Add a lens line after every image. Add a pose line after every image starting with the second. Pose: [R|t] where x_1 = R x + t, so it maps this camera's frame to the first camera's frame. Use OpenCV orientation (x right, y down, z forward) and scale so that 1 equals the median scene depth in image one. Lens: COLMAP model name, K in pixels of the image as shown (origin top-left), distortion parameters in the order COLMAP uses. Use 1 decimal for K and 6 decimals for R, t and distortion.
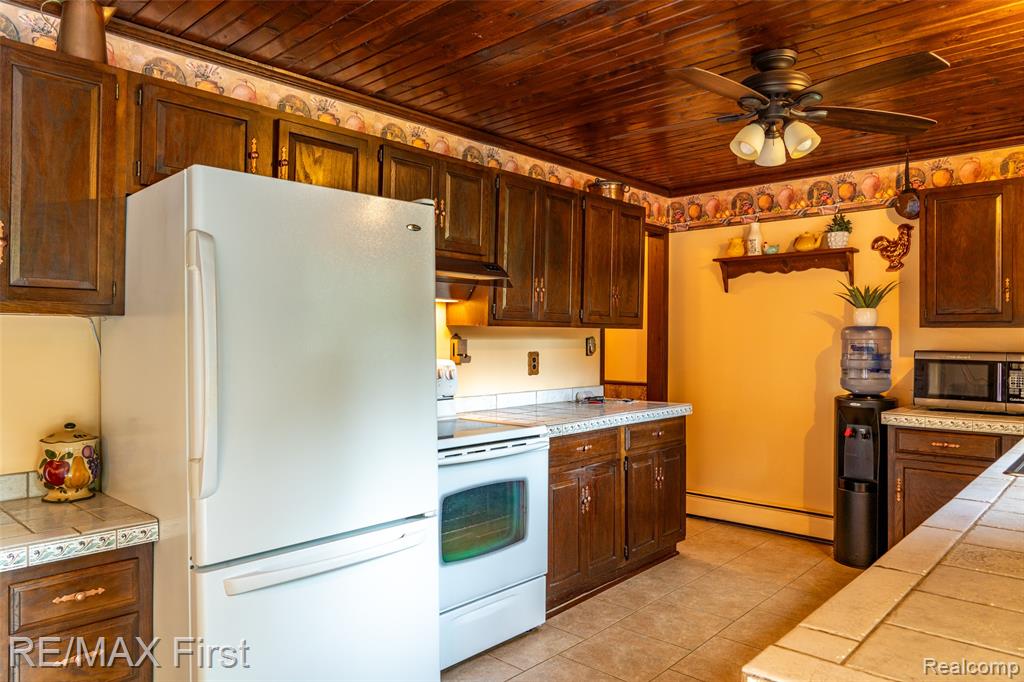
lens RADIAL K [[685.7, 0, 504.6], [0, 685.7, 338.2], [0, 0, 1]] dist [-0.037574, 0.016706]
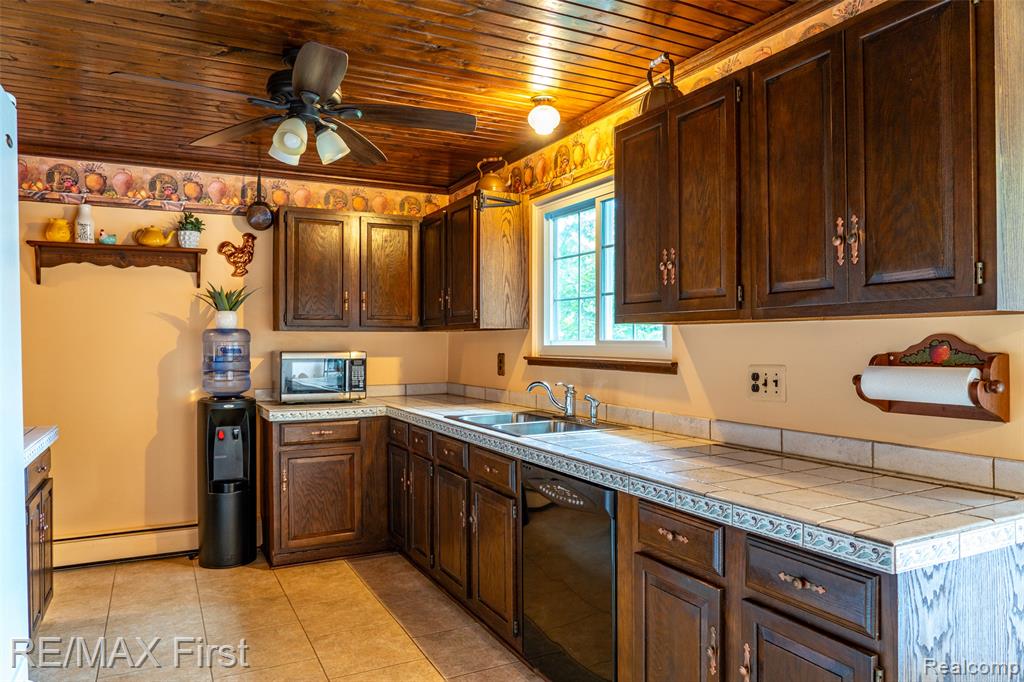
lens RADIAL K [[685.7, 0, 509.2], [0, 685.7, 339.2], [0, 0, 1]] dist [-0.037574, 0.016706]
pose [[0.340796, 0.000087, 0.940137, -0.245335], [0.003895, 0.999991, -0.001504, 0.001159], [-0.940129, 0.004175, 0.340793, 0.221914]]
